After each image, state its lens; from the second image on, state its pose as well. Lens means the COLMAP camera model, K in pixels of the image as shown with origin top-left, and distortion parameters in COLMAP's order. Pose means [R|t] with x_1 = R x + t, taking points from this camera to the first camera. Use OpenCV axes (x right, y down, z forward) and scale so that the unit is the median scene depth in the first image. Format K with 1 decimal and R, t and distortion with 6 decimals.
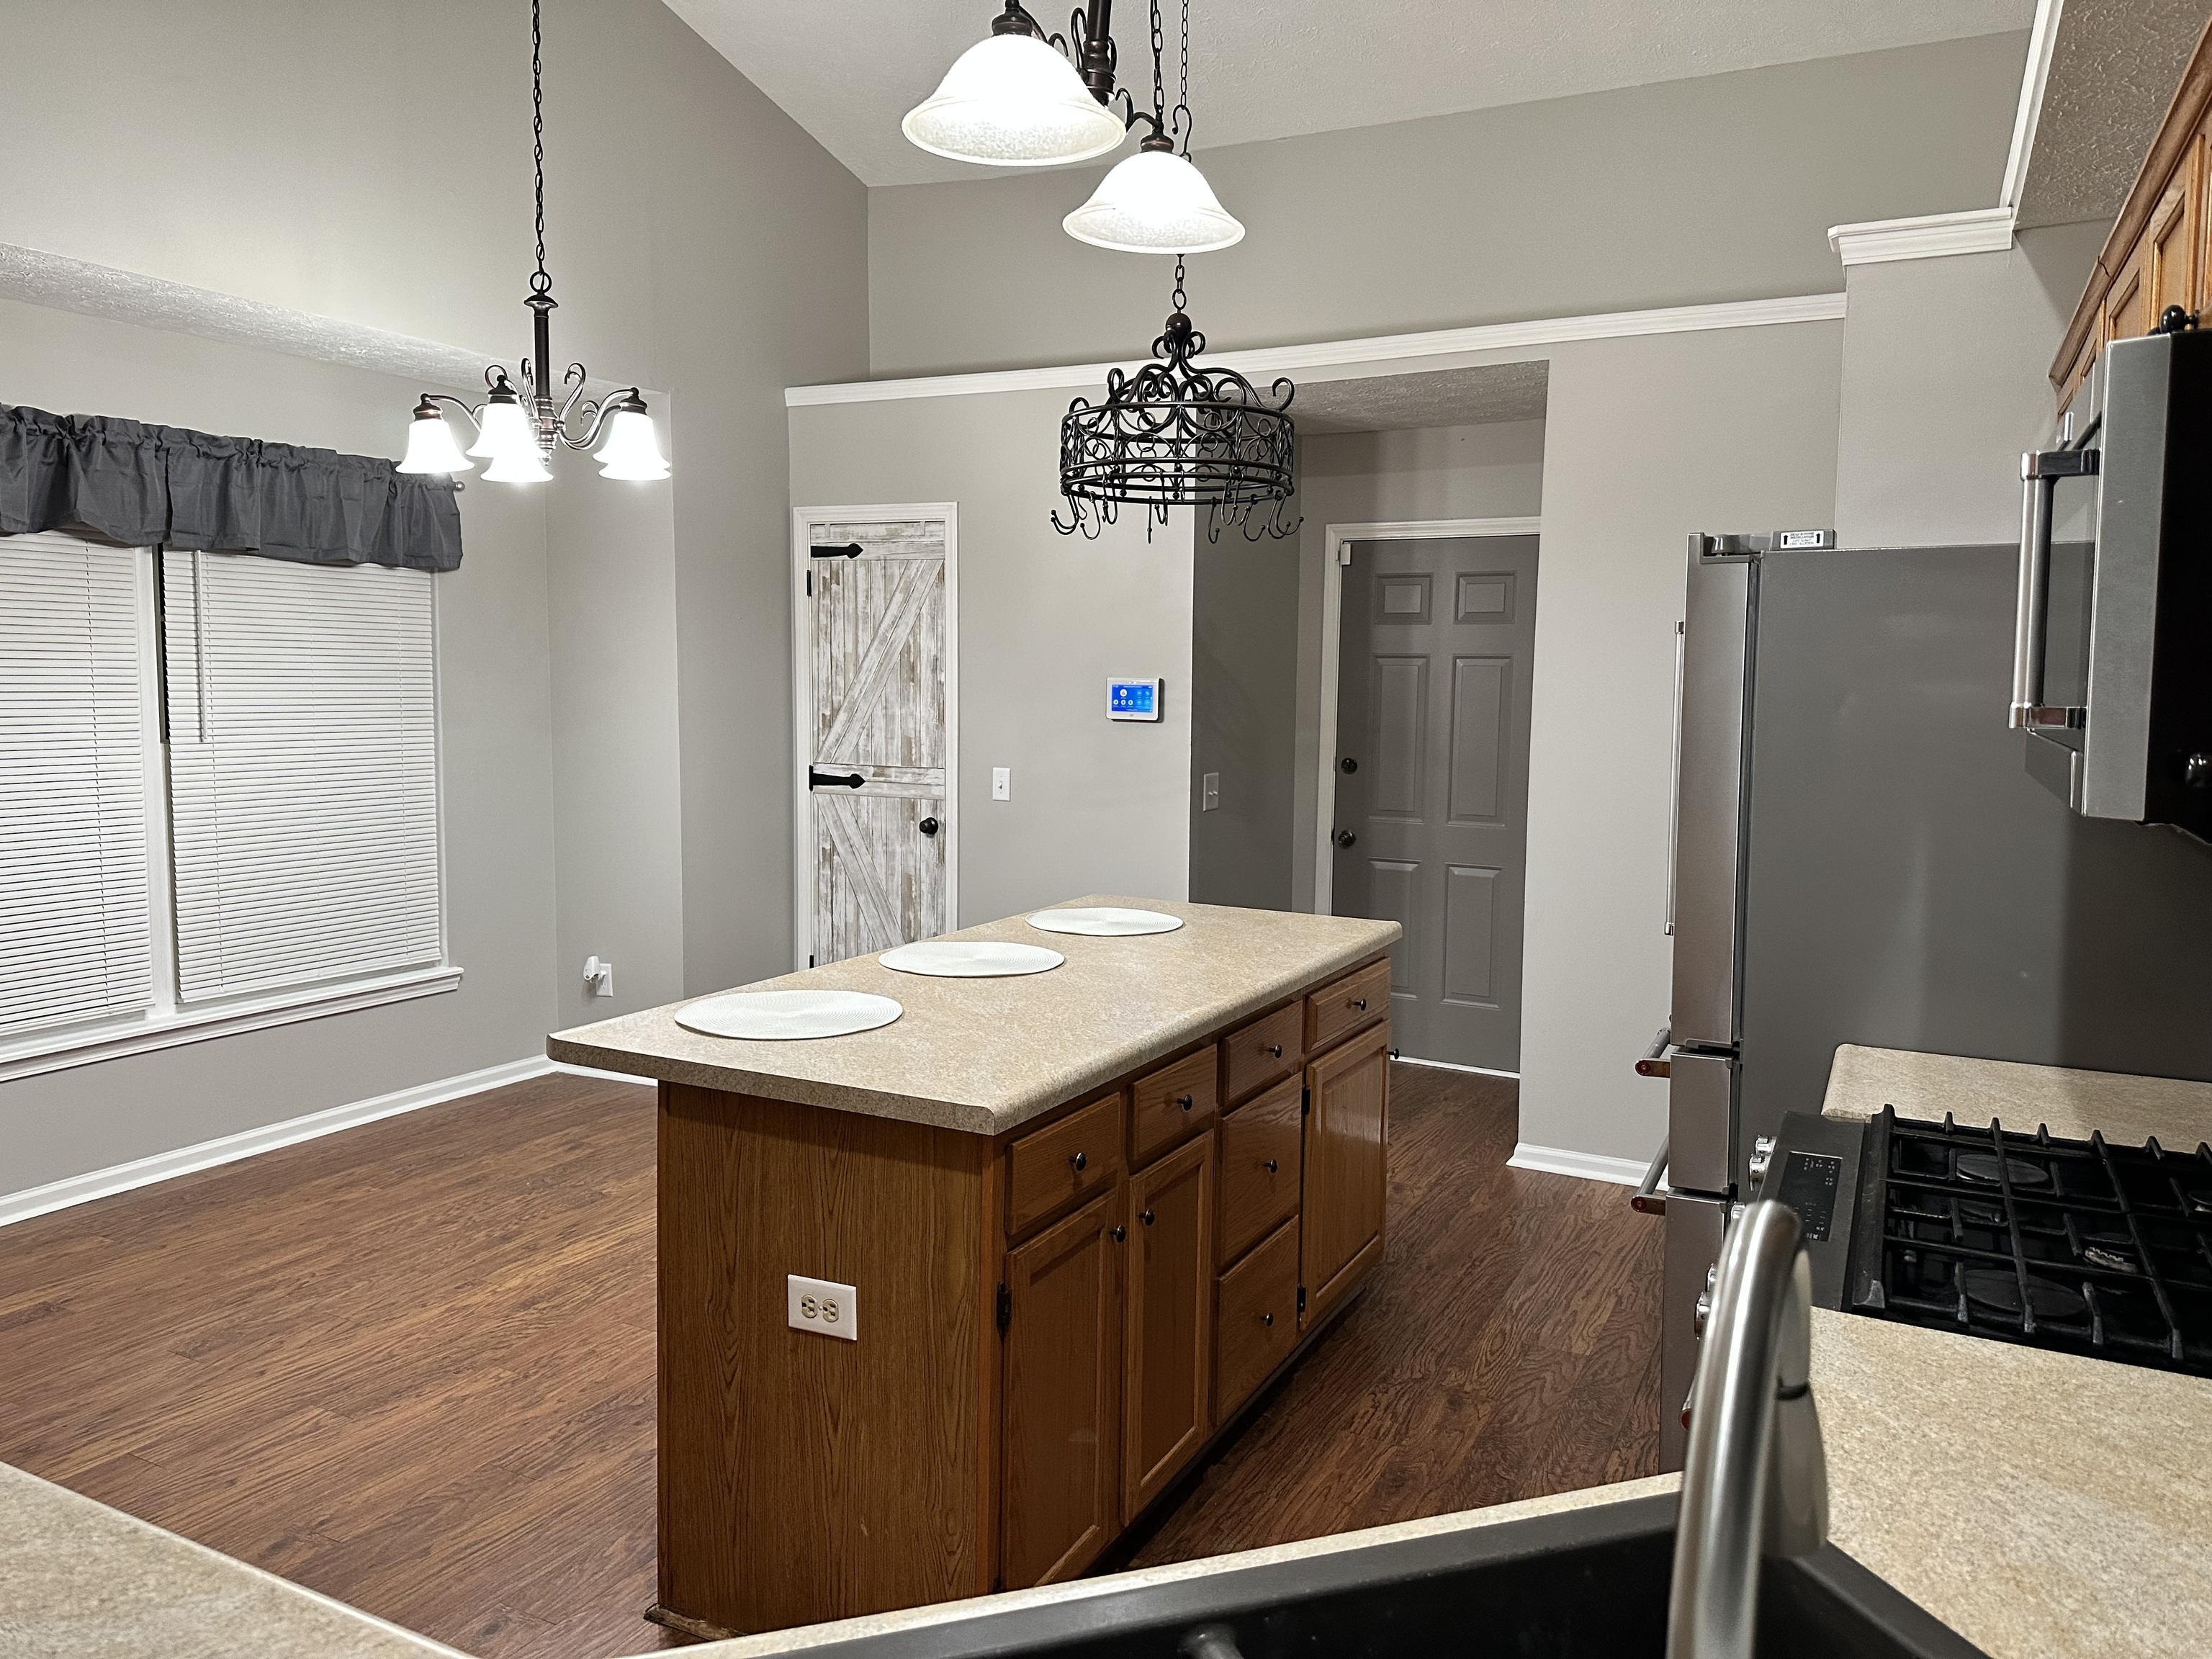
lens RADIAL K [[1547.4, 0, 1106.0], [0, 1547.4, 829.5], [0, 0, 1]] dist [0.000457, -0.000106]
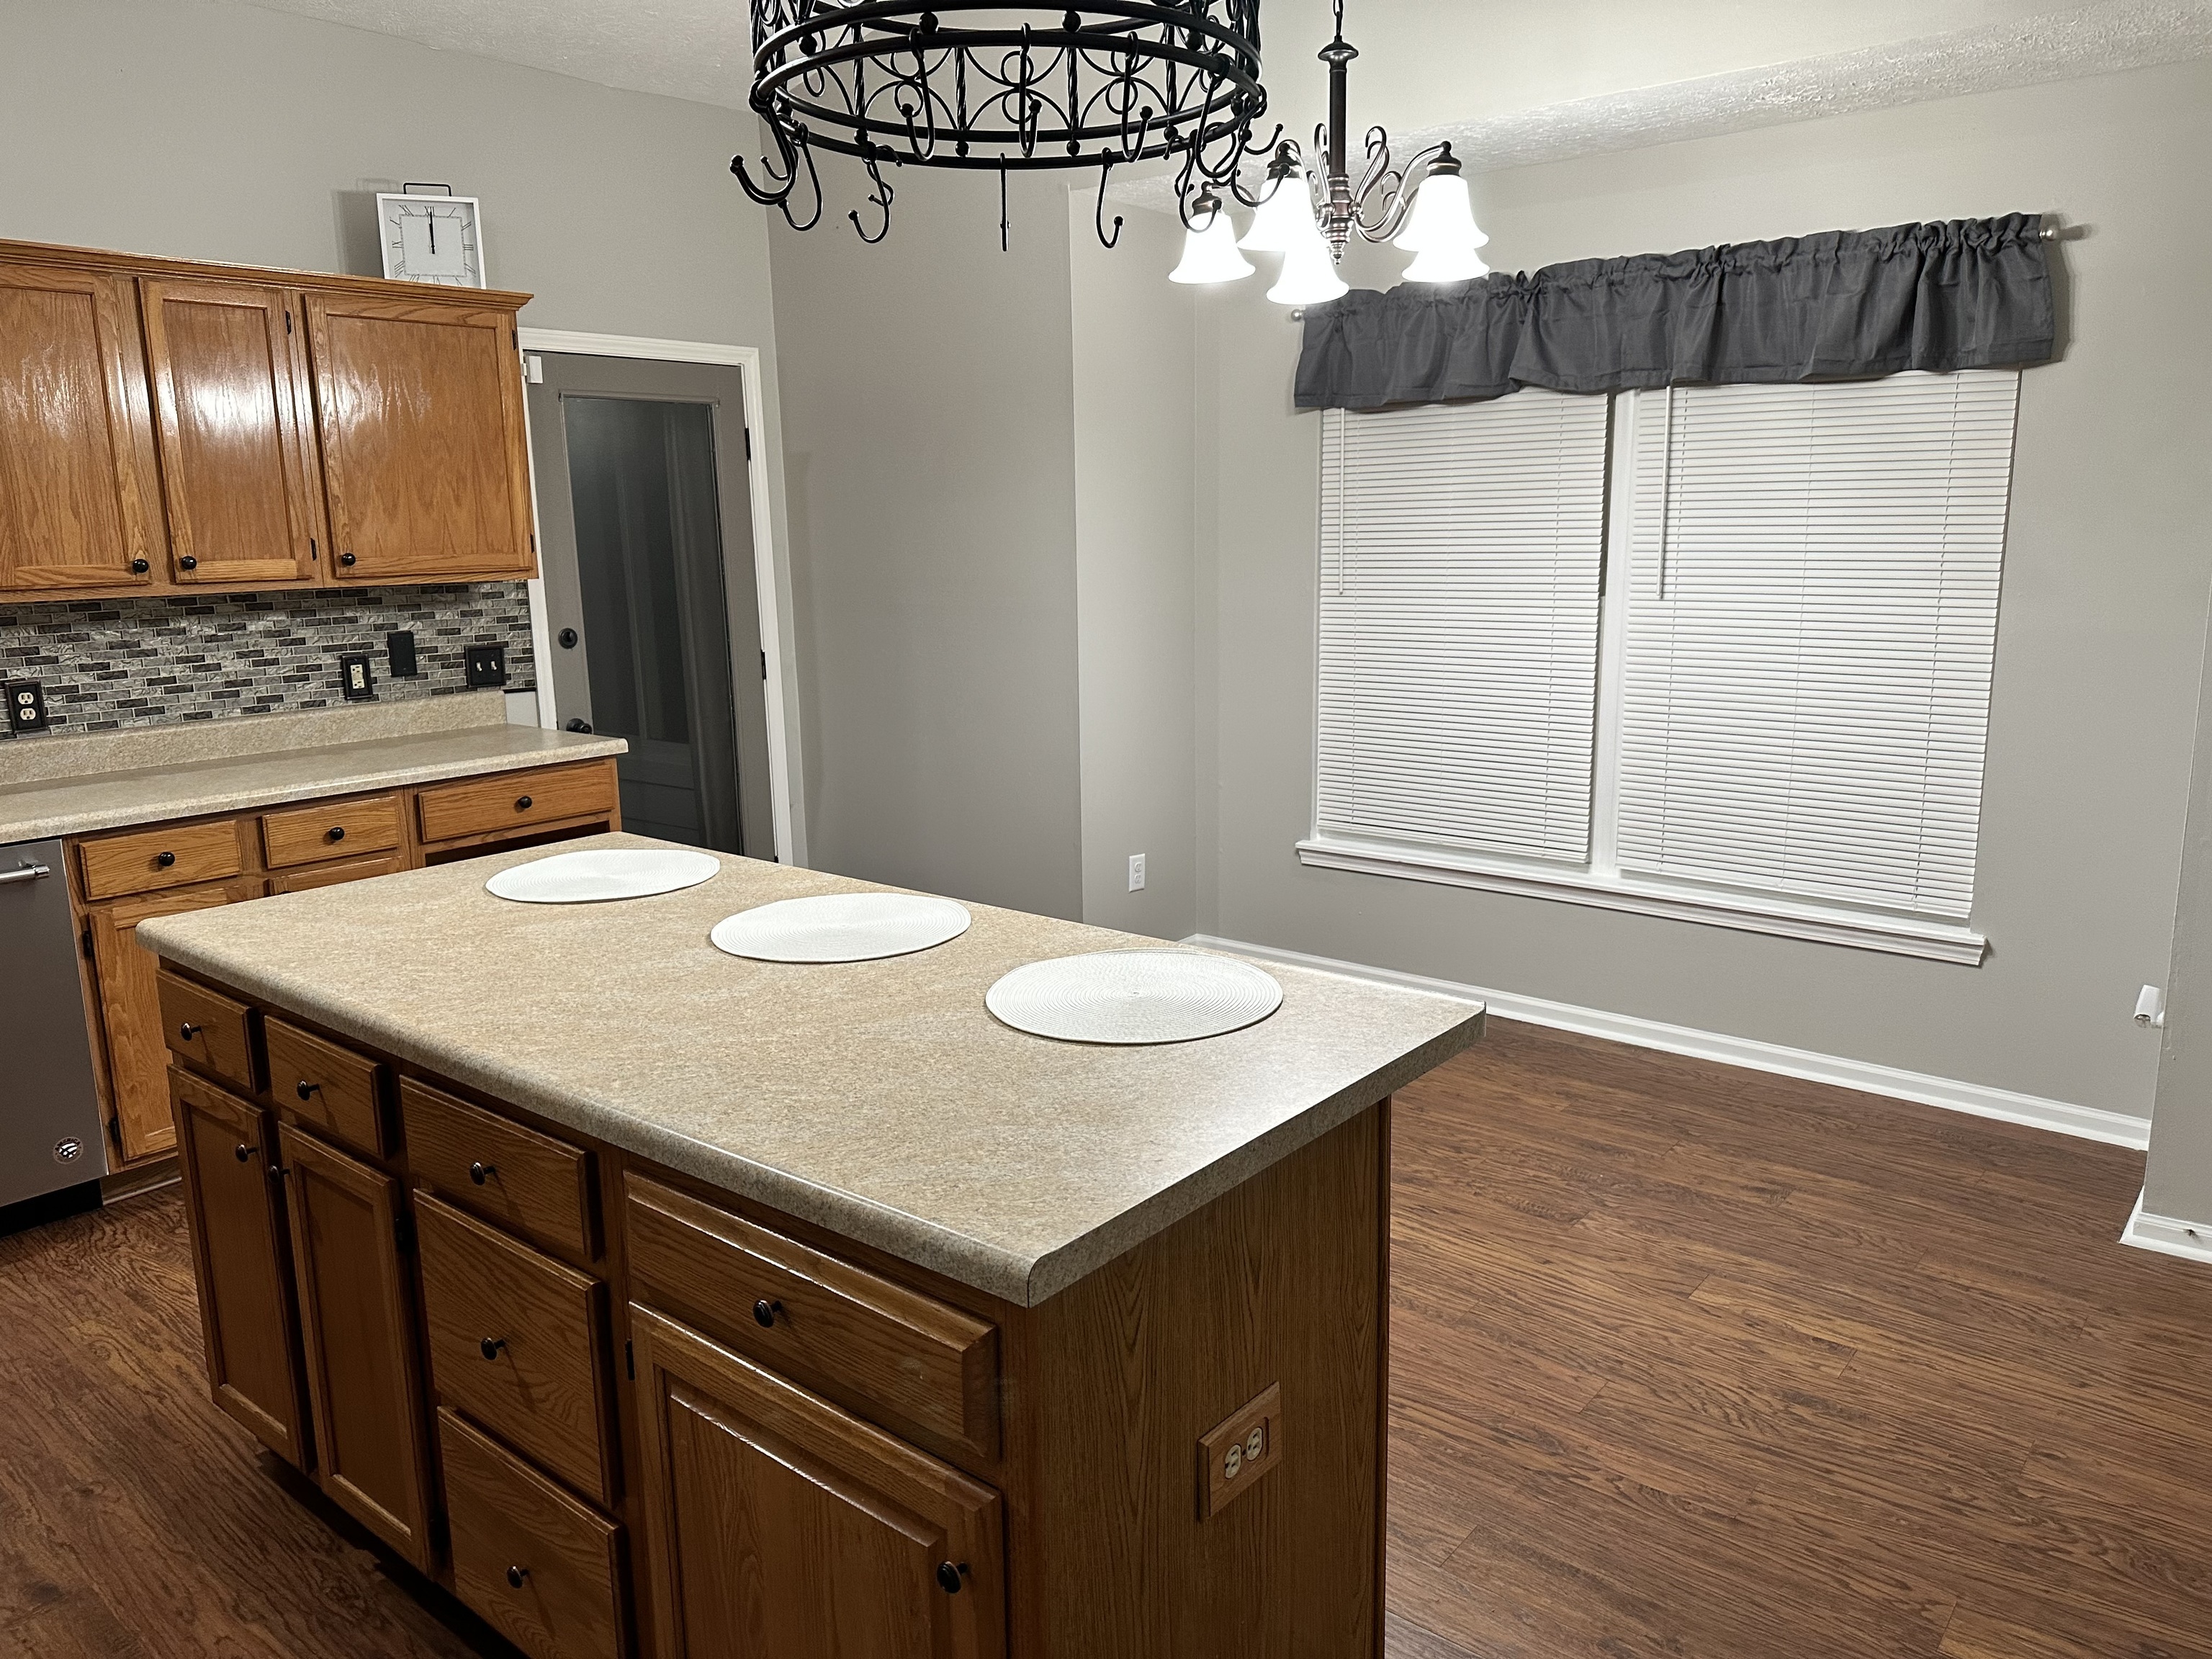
lens RADIAL K [[1547.4, 0, 1106.0], [0, 1547.4, 829.5], [0, 0, 1]] dist [0.000457, -0.000106]
pose [[-0.210448, 0.182386, -0.960441, 0.406321], [-0.085642, 0.975226, 0.203959, -0.083232], [0.973847, 0.125177, -0.189614, 0.879181]]
